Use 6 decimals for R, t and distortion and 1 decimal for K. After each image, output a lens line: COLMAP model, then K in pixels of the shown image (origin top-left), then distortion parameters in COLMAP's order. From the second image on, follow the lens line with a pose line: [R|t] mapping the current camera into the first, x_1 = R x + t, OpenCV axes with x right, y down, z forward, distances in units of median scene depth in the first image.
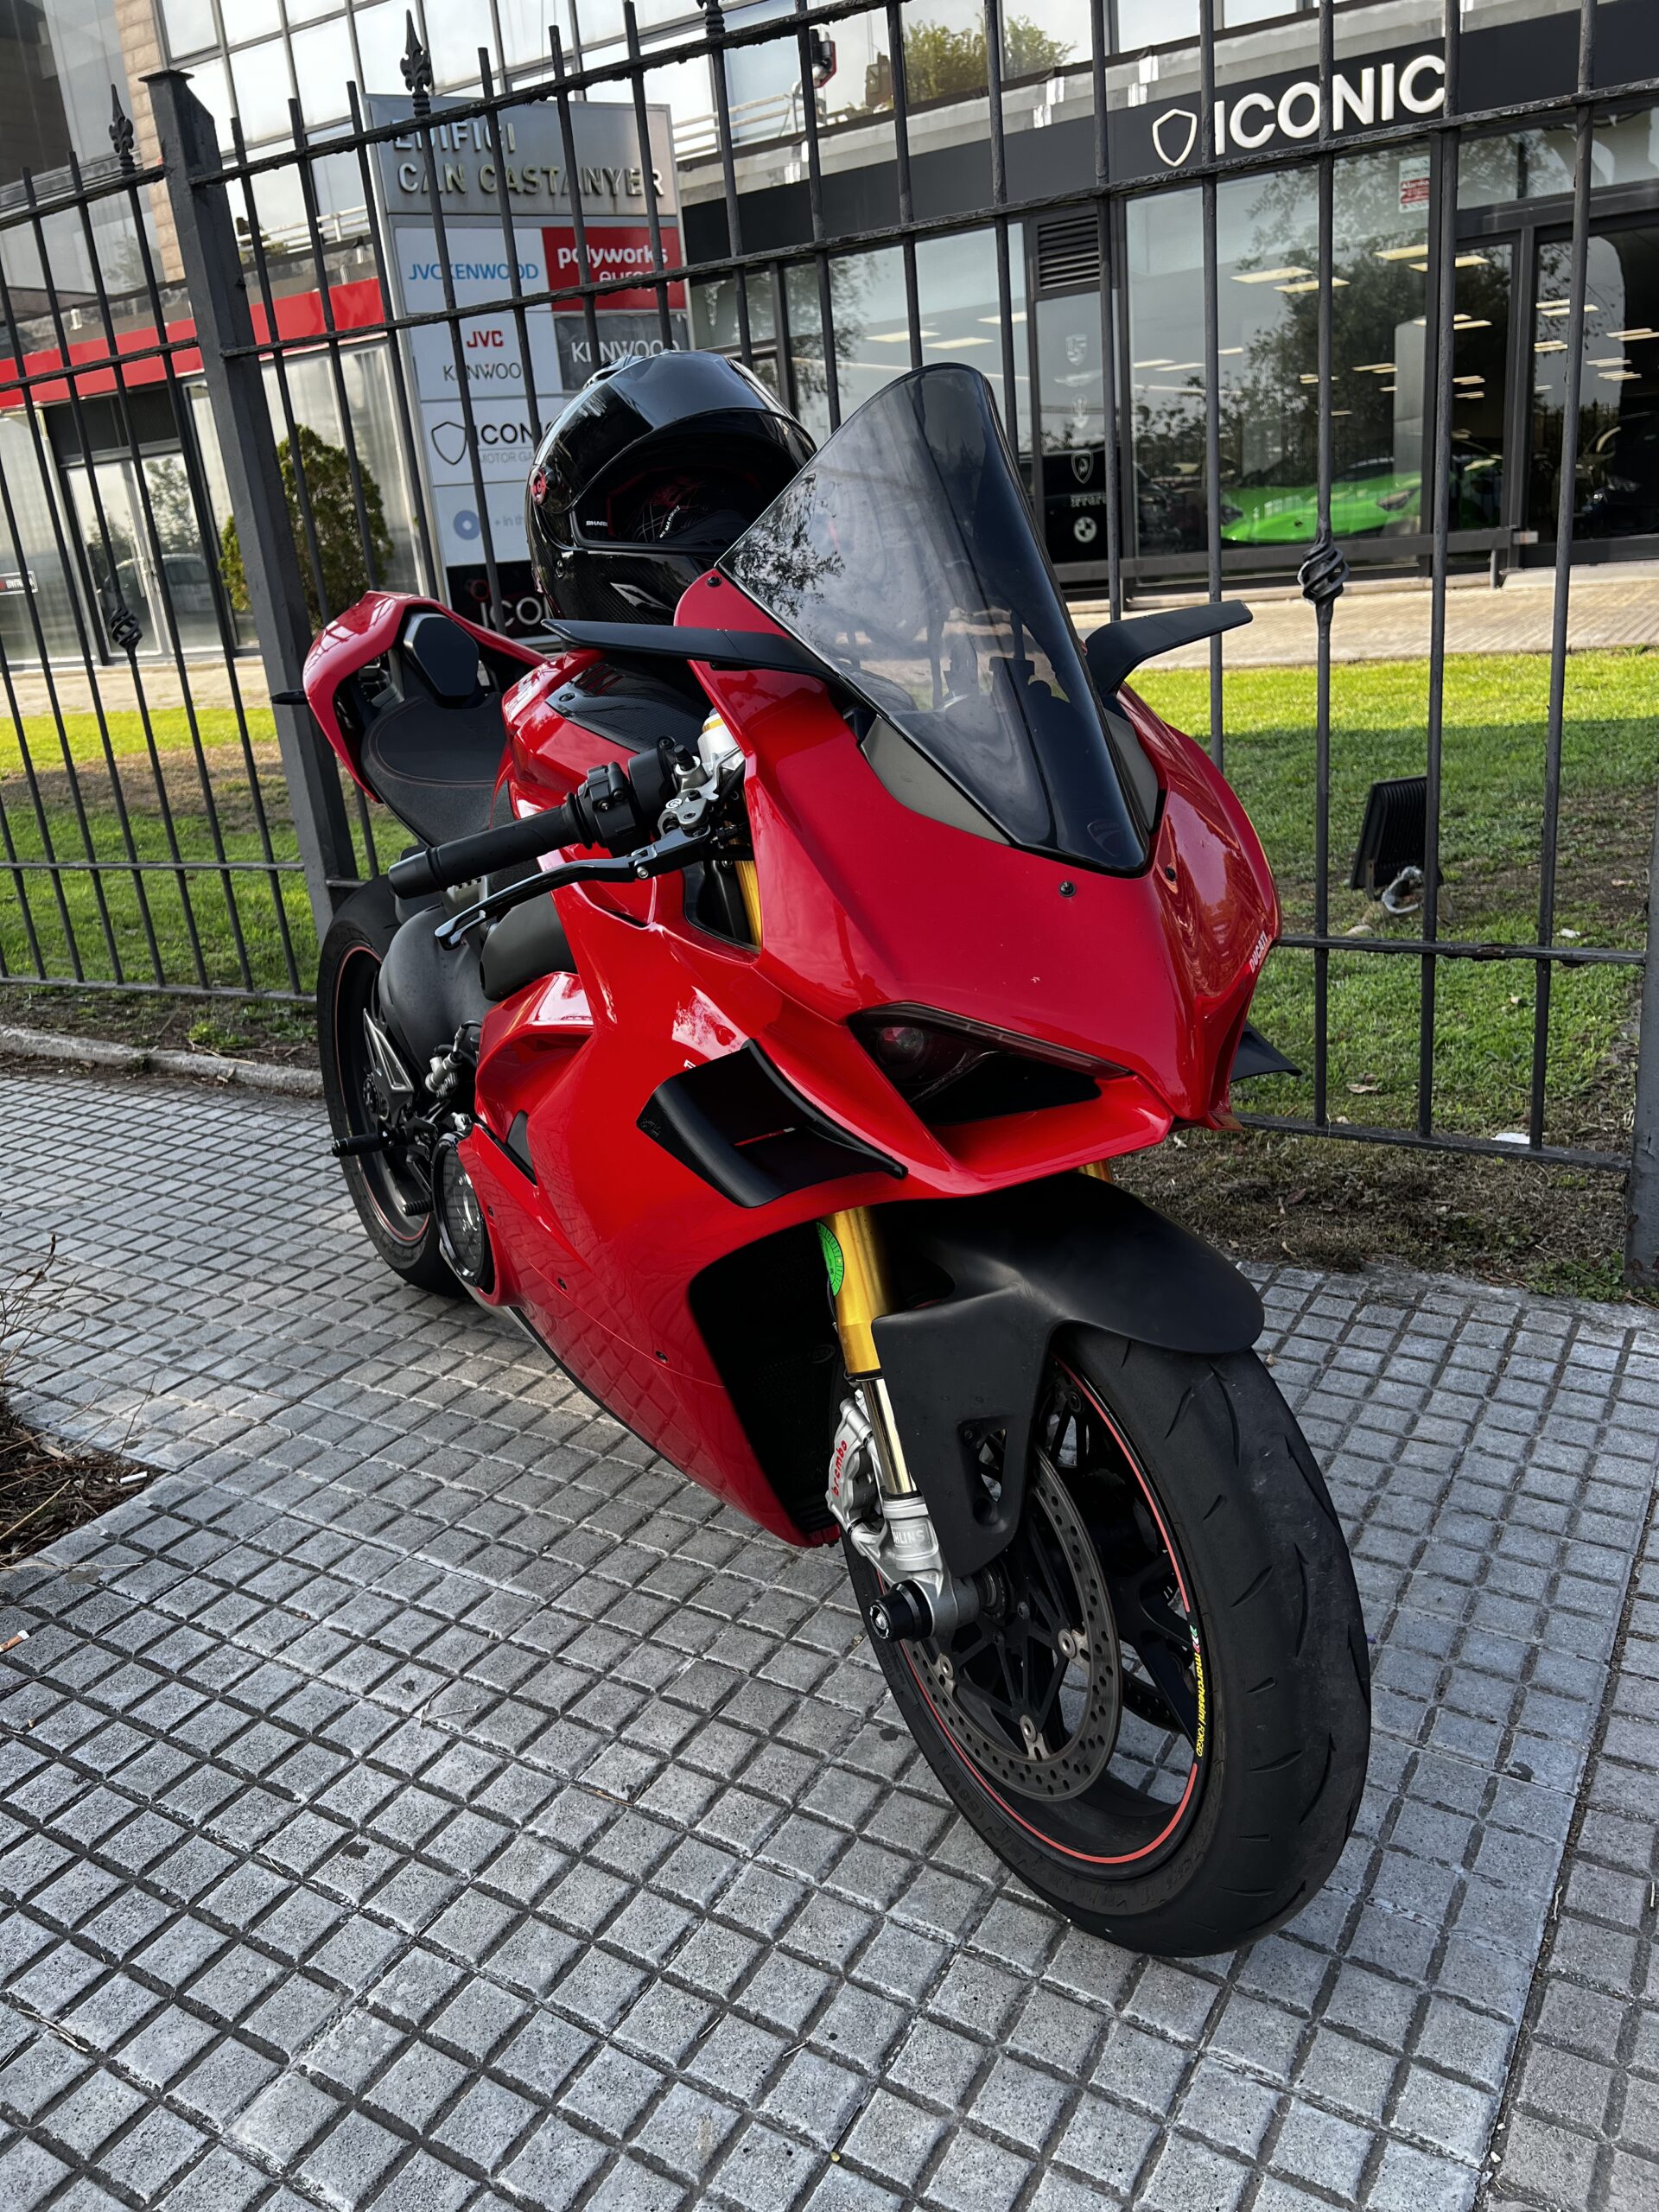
lens RADIAL K [[1648.6, 0, 830.5], [0, 1648.6, 1113.7], [0, 0, 1]] dist [0.043316, -0.047517]
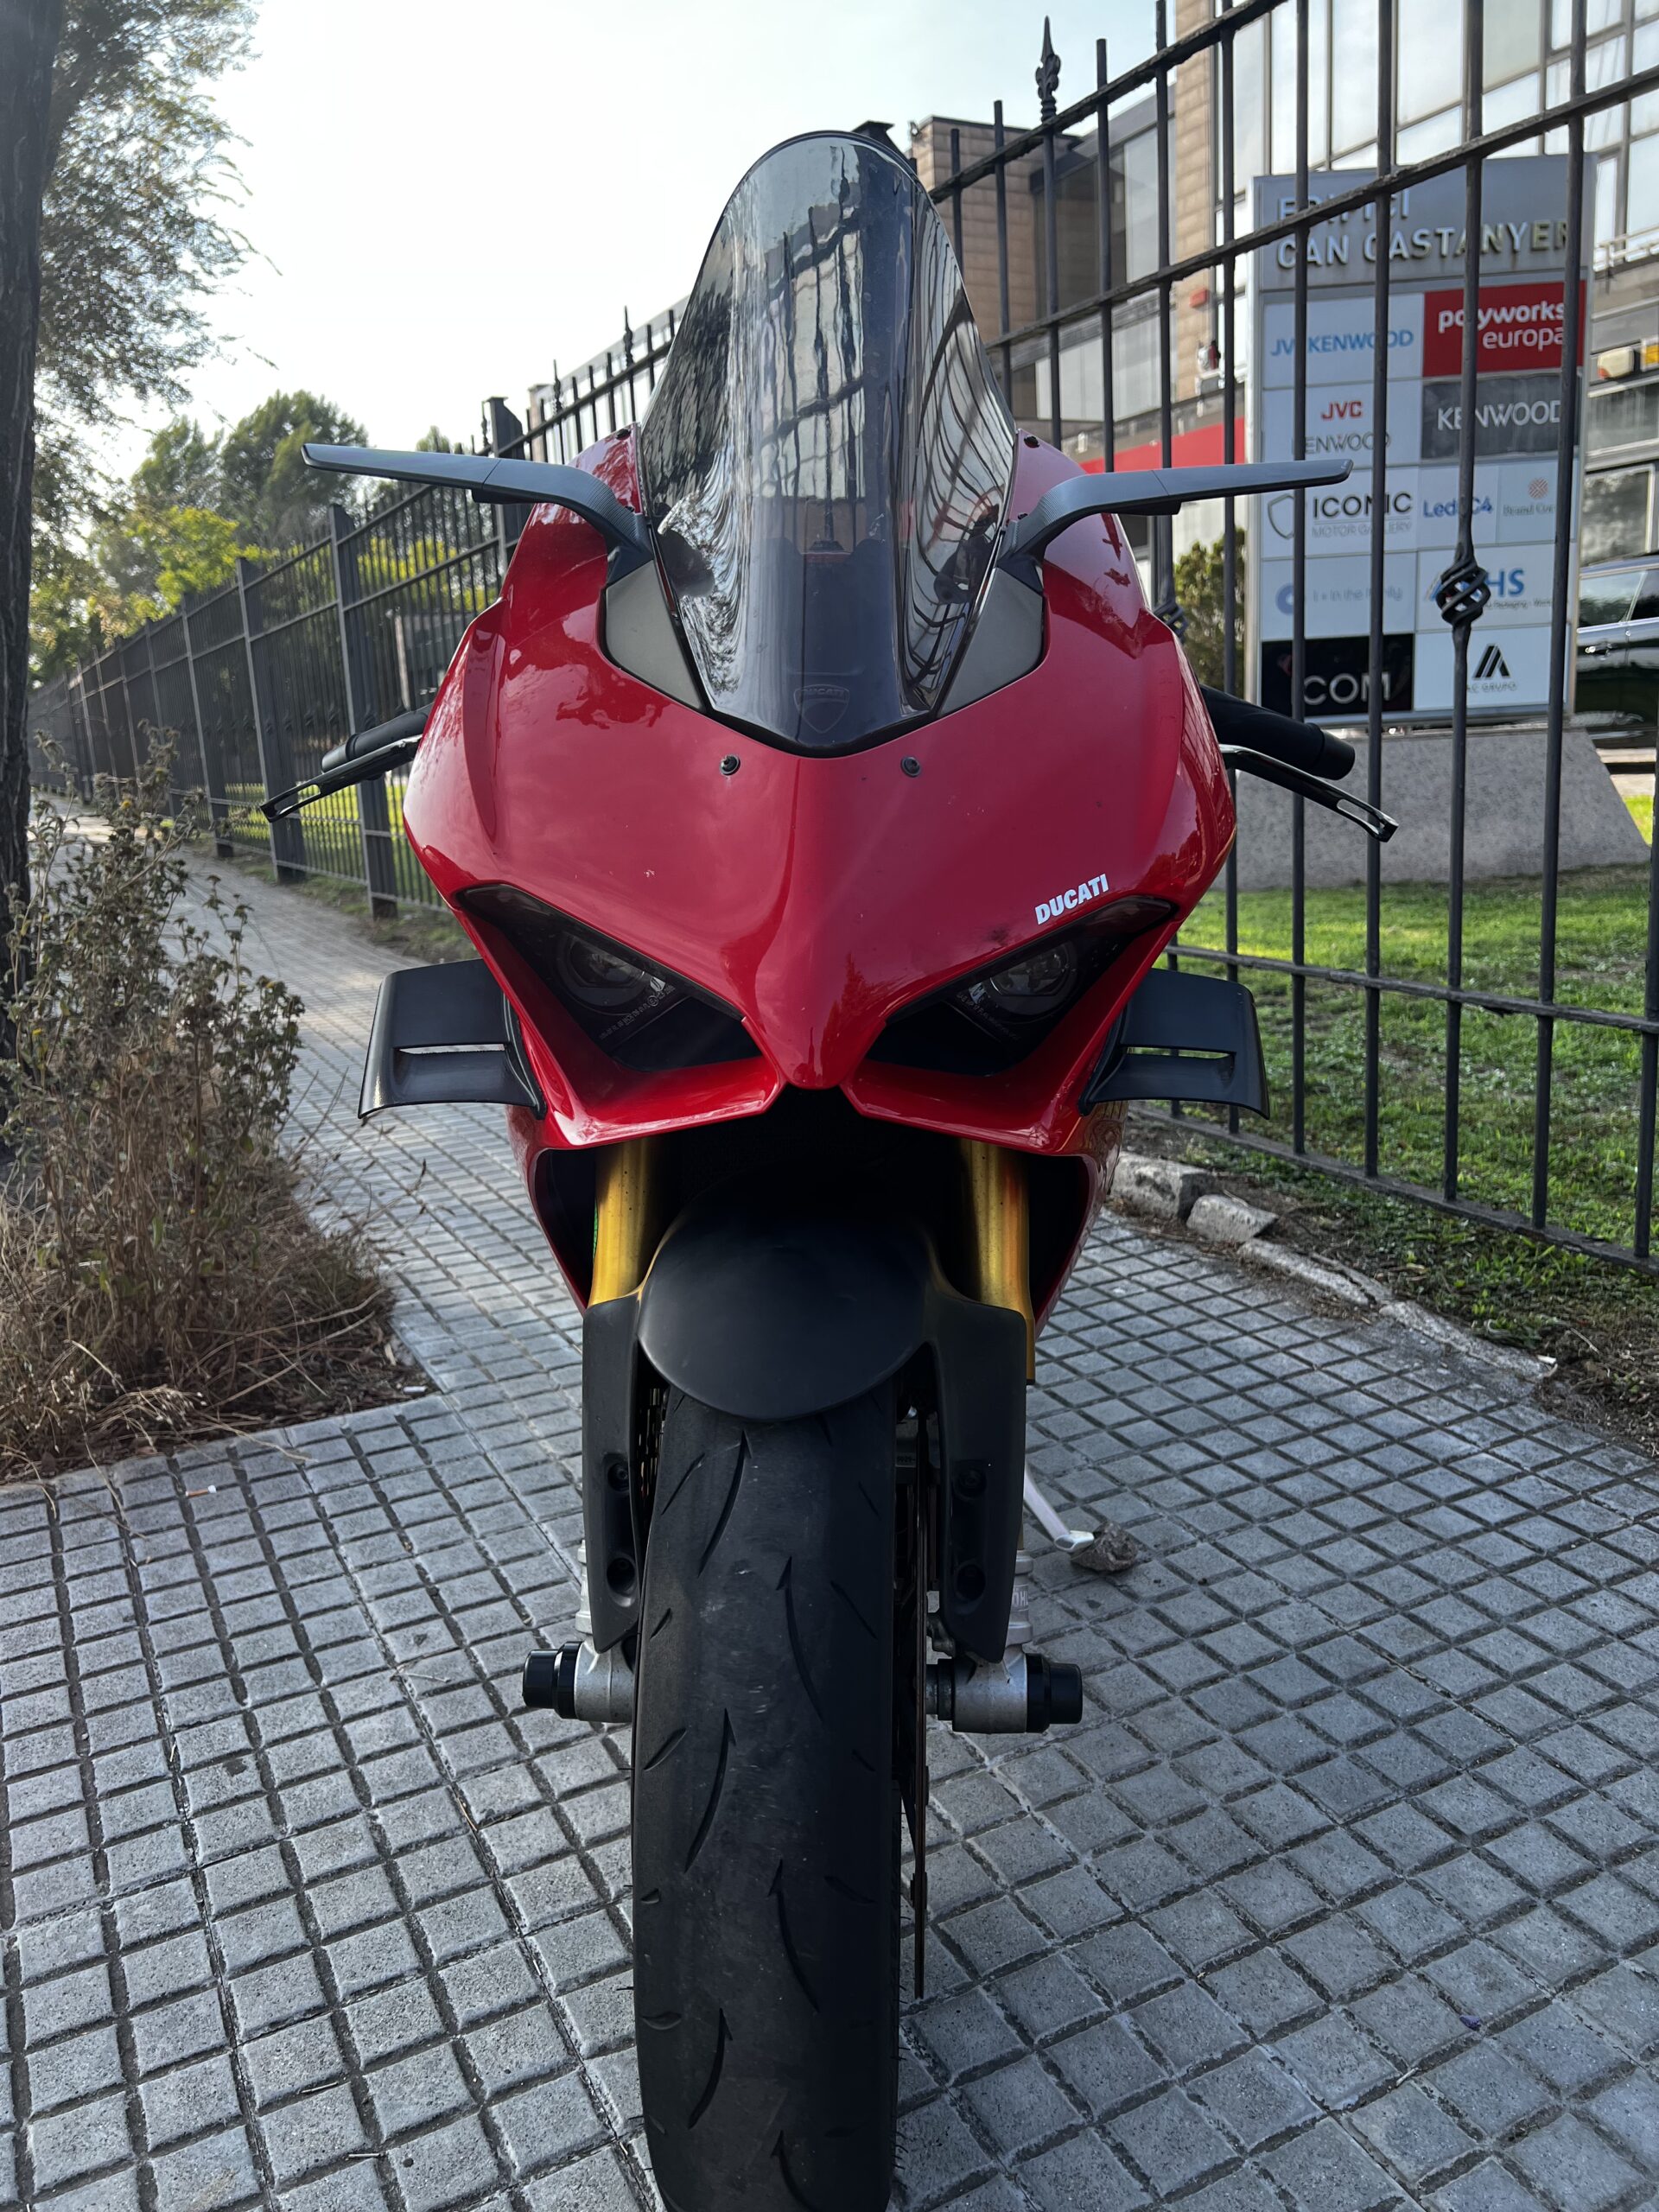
lens RADIAL K [[1661.2, 0, 829.5], [0, 1661.2, 1106.0], [0, 0, 1]] dist [0.050890, -0.058746]
pose [[0.852174, 0.154235, -0.500010, 0.336526], [-0.188220, 0.981964, -0.017886, 0.014282], [0.488234, 0.109353, 0.865835, 0.218230]]
